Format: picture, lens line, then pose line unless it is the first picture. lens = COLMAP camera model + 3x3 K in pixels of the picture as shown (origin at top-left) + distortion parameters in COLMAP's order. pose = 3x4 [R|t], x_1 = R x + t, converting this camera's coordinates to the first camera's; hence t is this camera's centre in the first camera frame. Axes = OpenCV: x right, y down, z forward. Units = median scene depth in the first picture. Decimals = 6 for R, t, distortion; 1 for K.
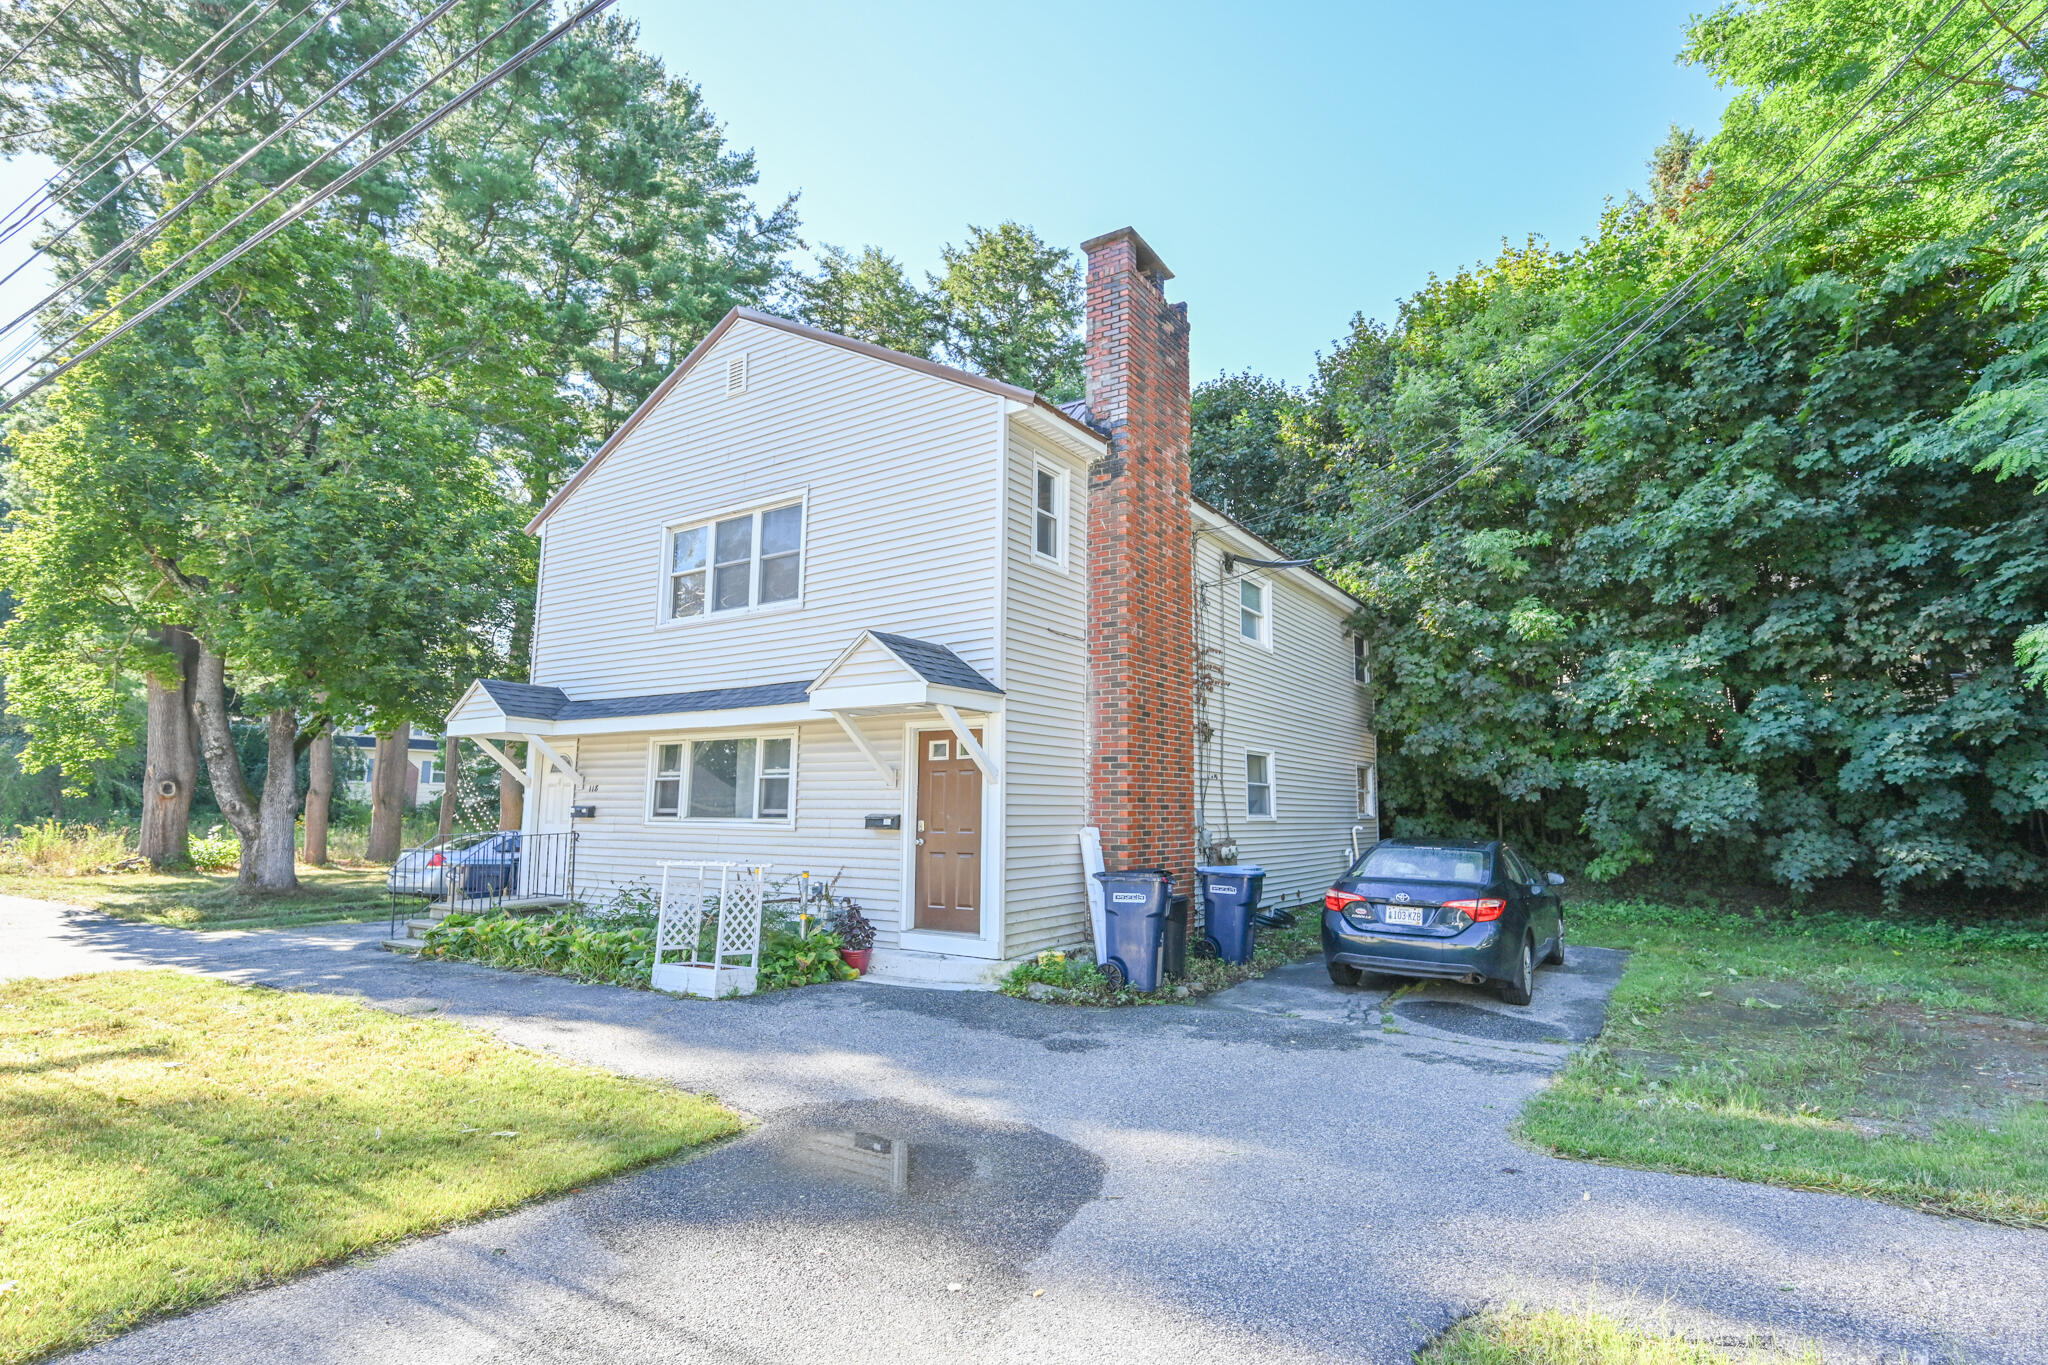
lens RADIAL K [[957.9, 0, 1024.0], [0, 957.9, 682.5], [0, 0, 1]] dist [0.001493, -0.000020]
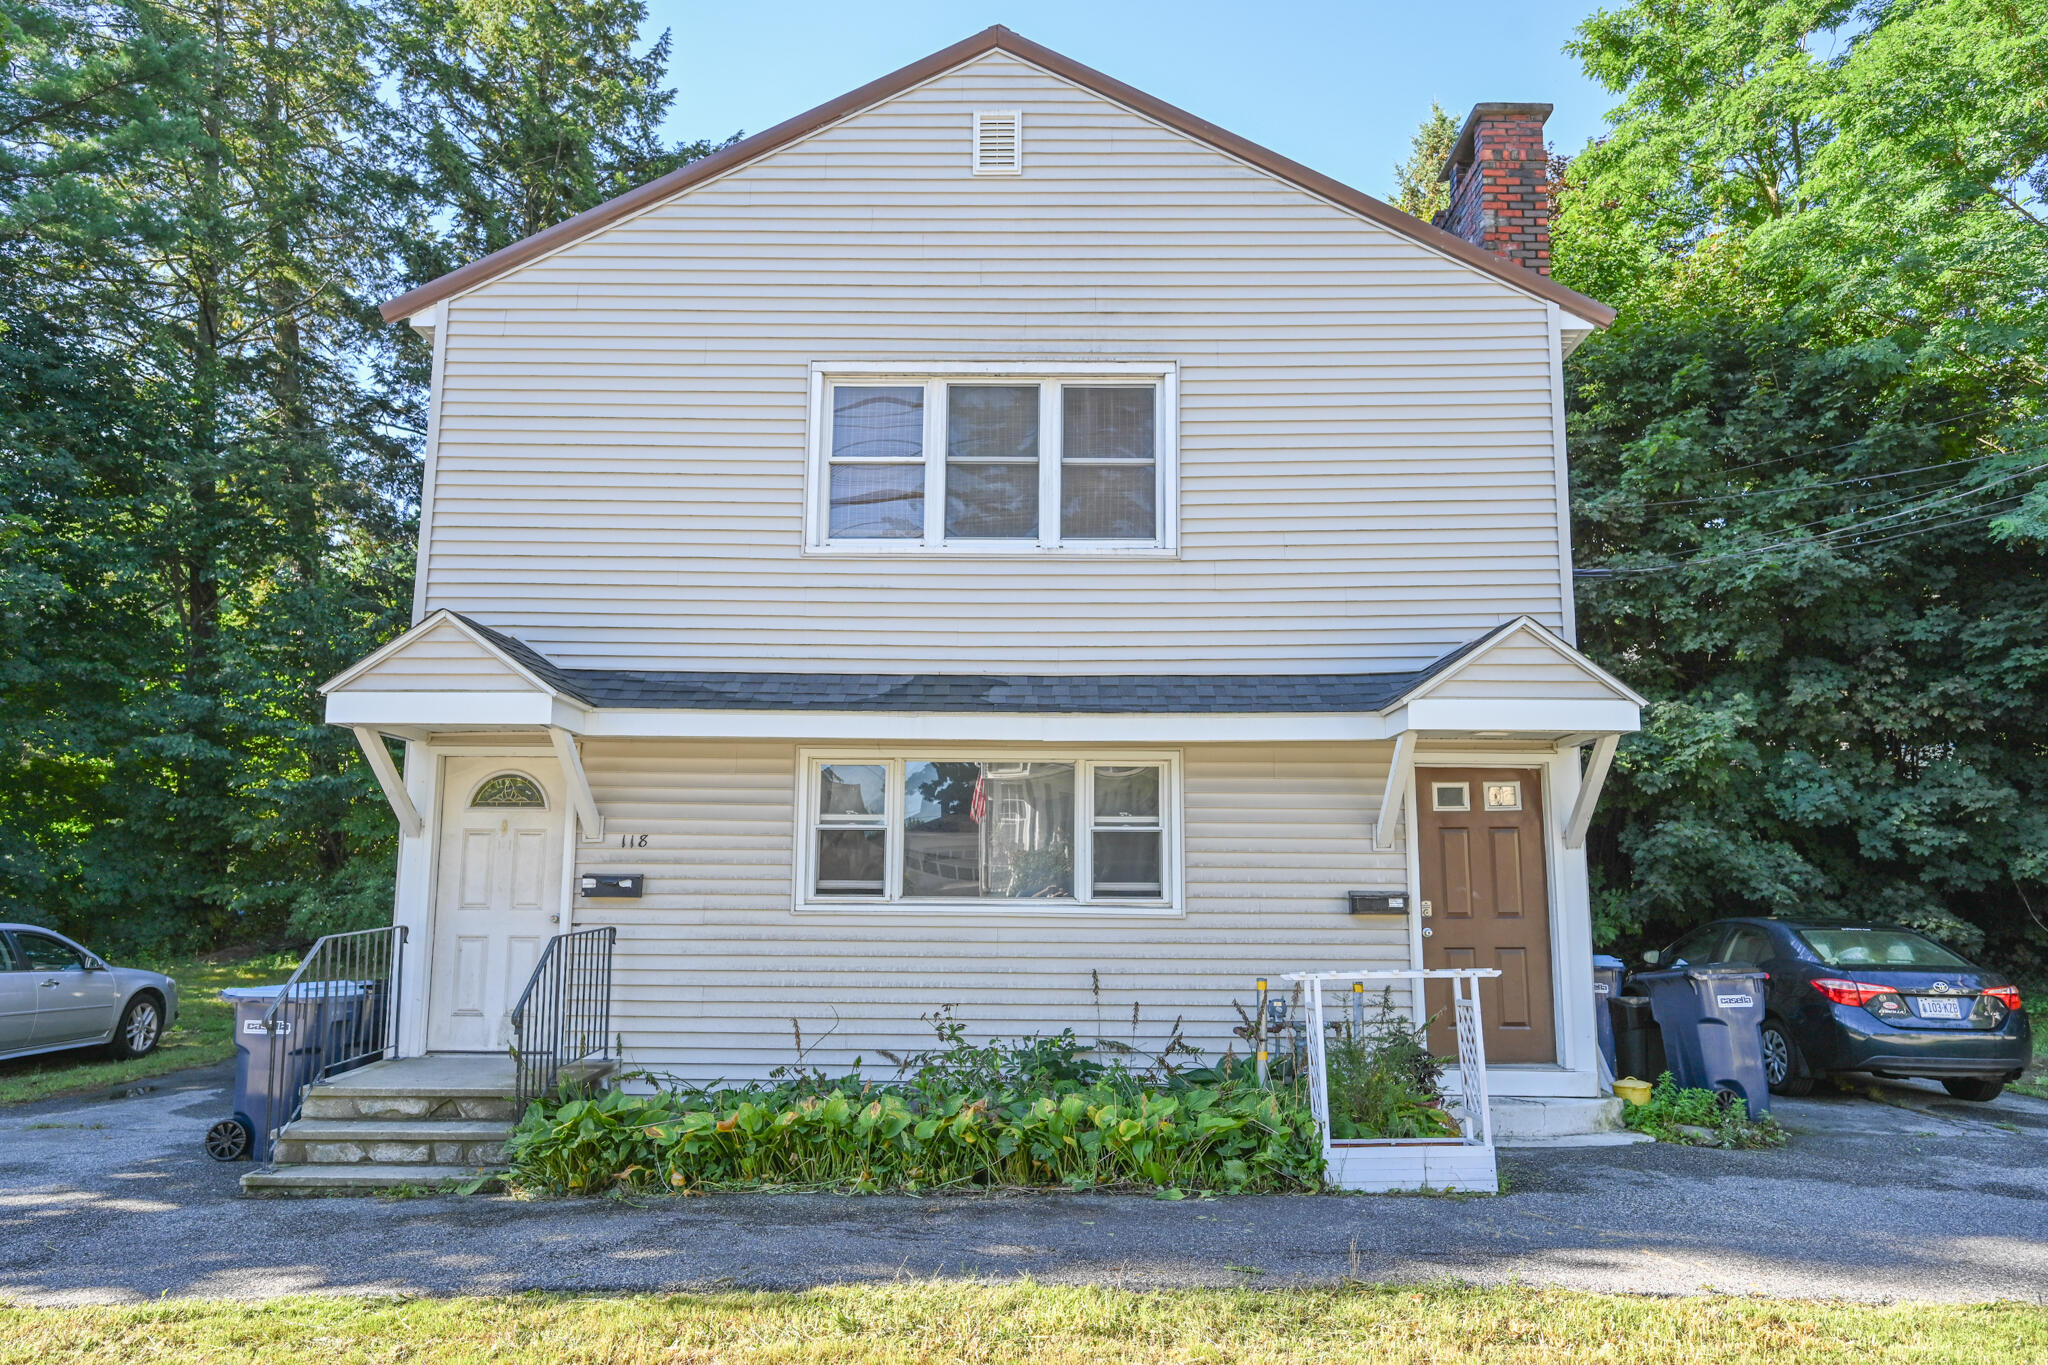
lens RADIAL K [[1355.3, 0, 1024.0], [0, 1355.3, 682.5], [0, 0, 1]] dist [0.006813, 0.002228]
pose [[0.851349, 0.074853, 0.519231, -0.702314], [-0.073094, 0.997039, -0.023887, 0.028761], [-0.519482, -0.017617, 0.854300, 0.277695]]
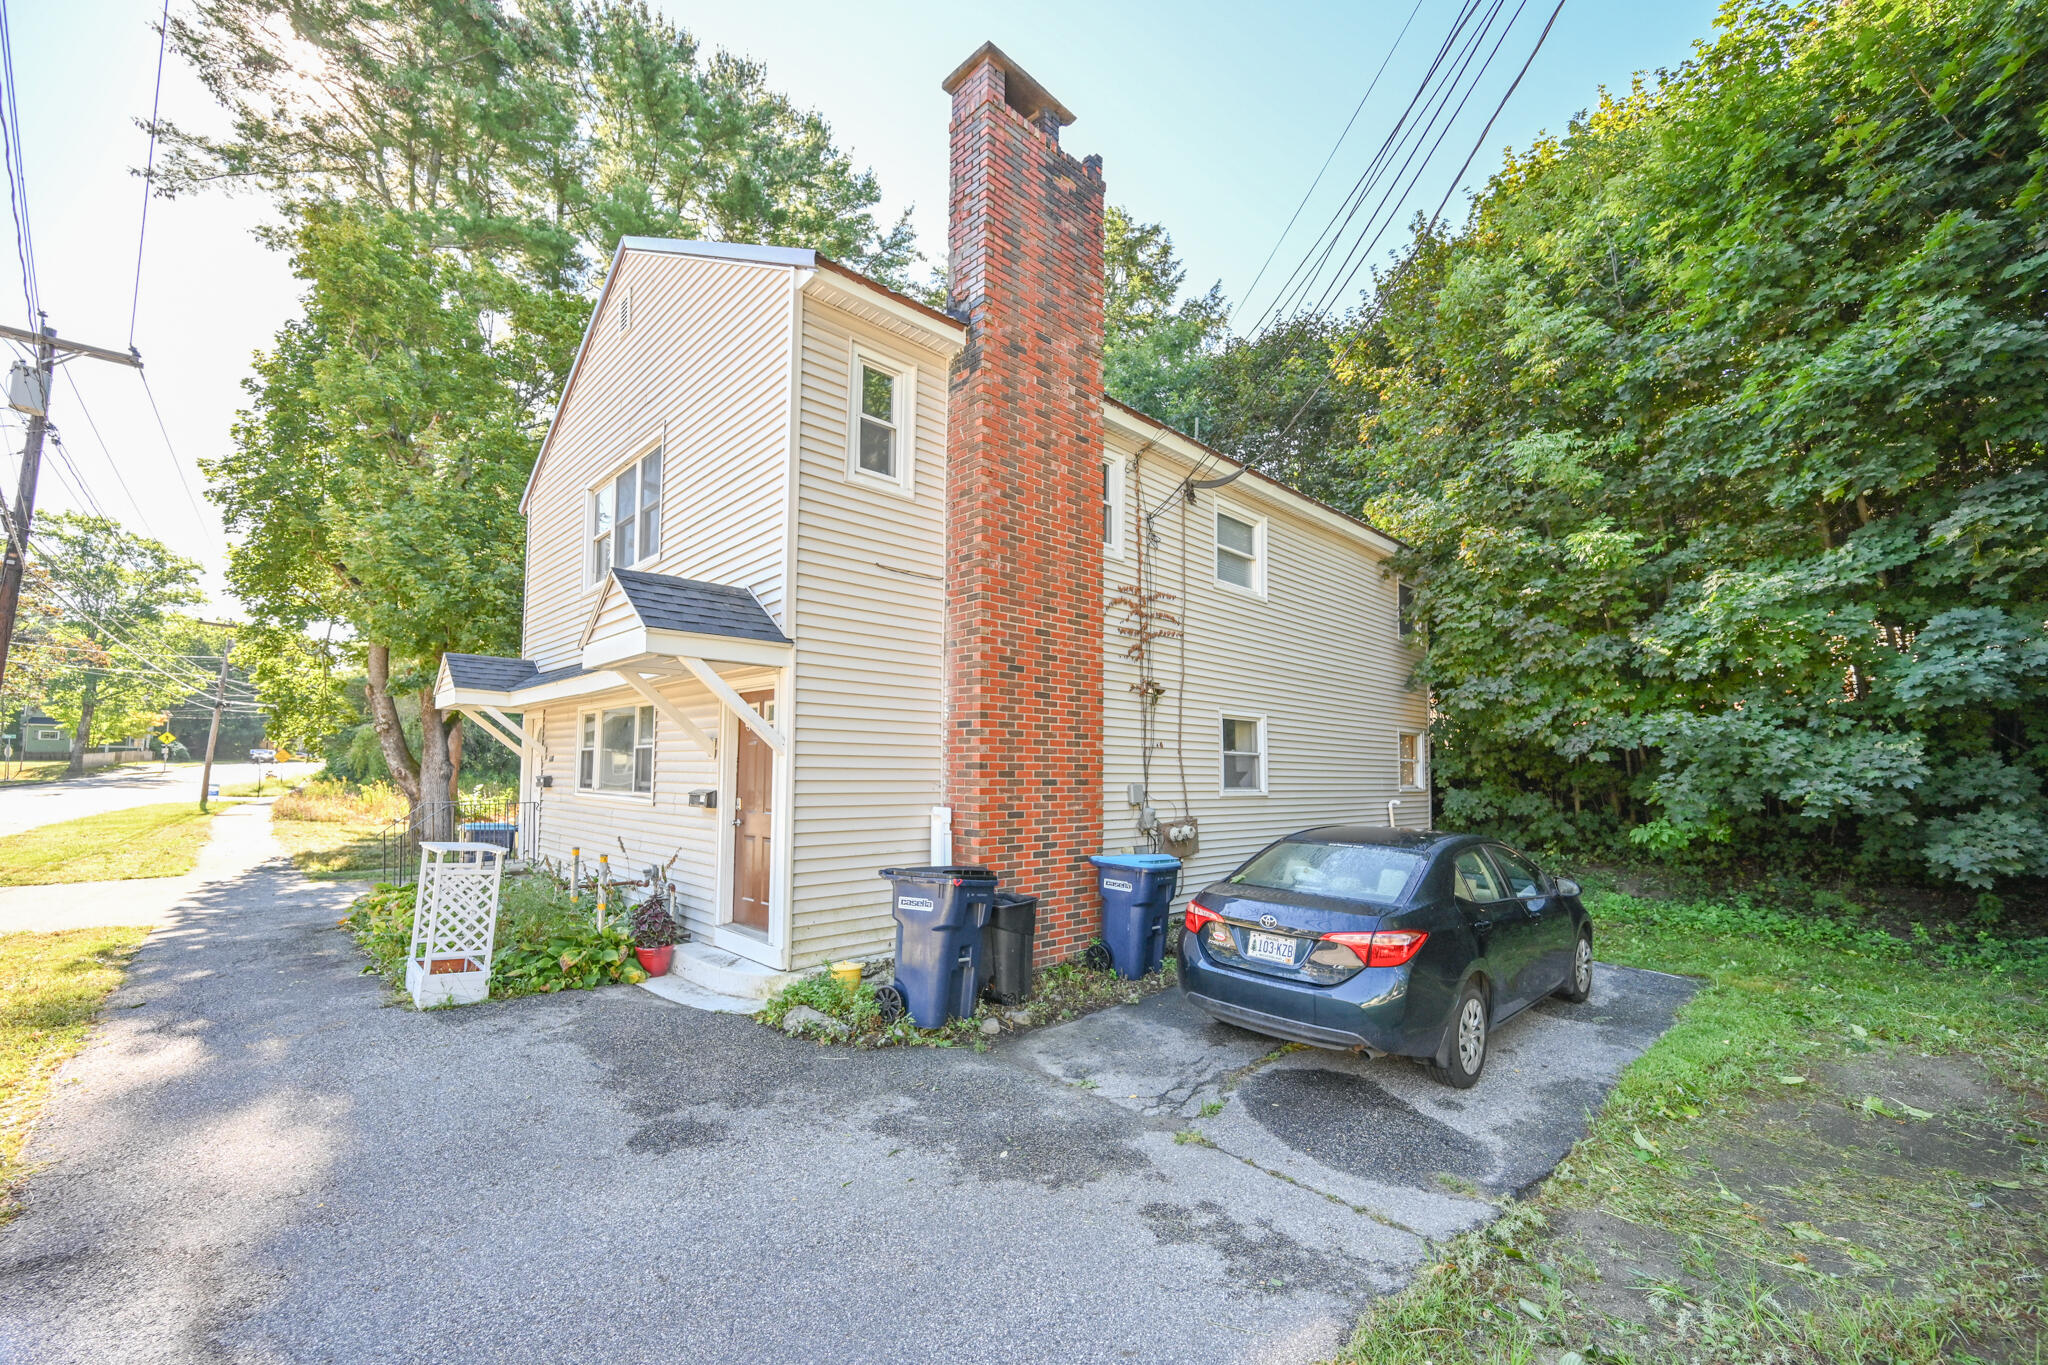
lens RADIAL K [[826.9, 0, 1026.2], [0, 826.9, 714.8], [0, 0, 1]] dist [0.000885, -0.000218]
pose [[0.980143, -0.010774, -0.198001, 0.249690], [0.022965, 0.997971, 0.059379, 0.028344], [0.196959, -0.062747, 0.978402, 0.291110]]
